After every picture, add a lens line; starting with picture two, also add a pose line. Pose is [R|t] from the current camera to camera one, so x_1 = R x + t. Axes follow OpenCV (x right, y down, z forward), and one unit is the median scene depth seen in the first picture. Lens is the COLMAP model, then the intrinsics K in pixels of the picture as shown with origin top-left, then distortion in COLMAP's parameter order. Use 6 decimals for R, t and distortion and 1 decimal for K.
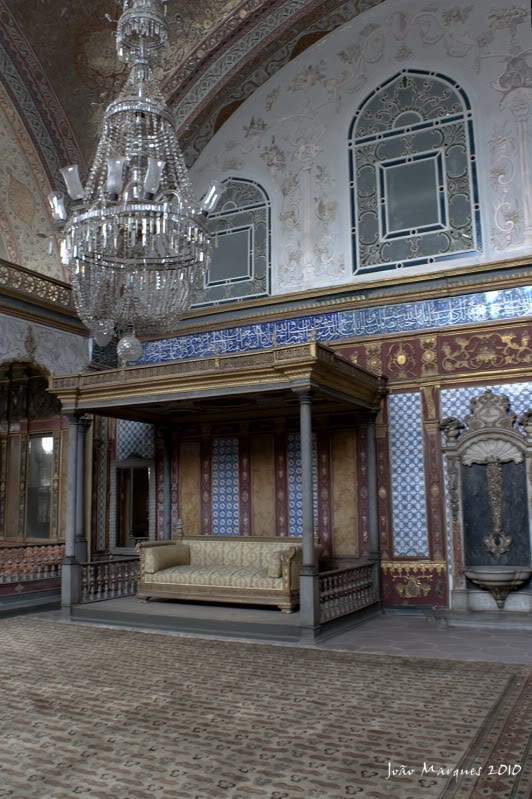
lens RADIAL K [[701.4, 0, 267.4], [0, 701.4, 397.9], [0, 0, 1]] dist [-0.095224, 0.019310]
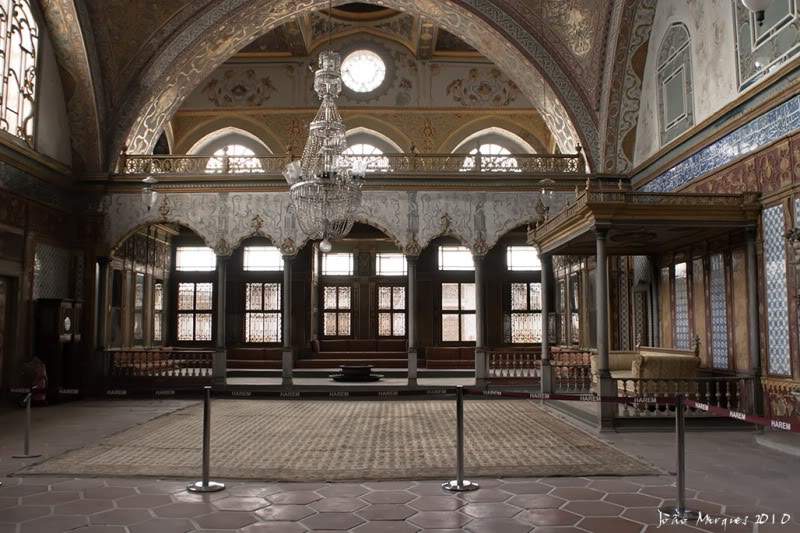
lens RADIAL K [[702.2, 0, 401.0], [0, 702.2, 271.9], [0, 0, 1]] dist [-0.095224, 0.019310]
pose [[0.443330, -0.062306, -0.894190, 0.810853], [0.130791, 0.991401, -0.004235, 0.019994], [0.886765, -0.115075, 0.447667, 0.115723]]
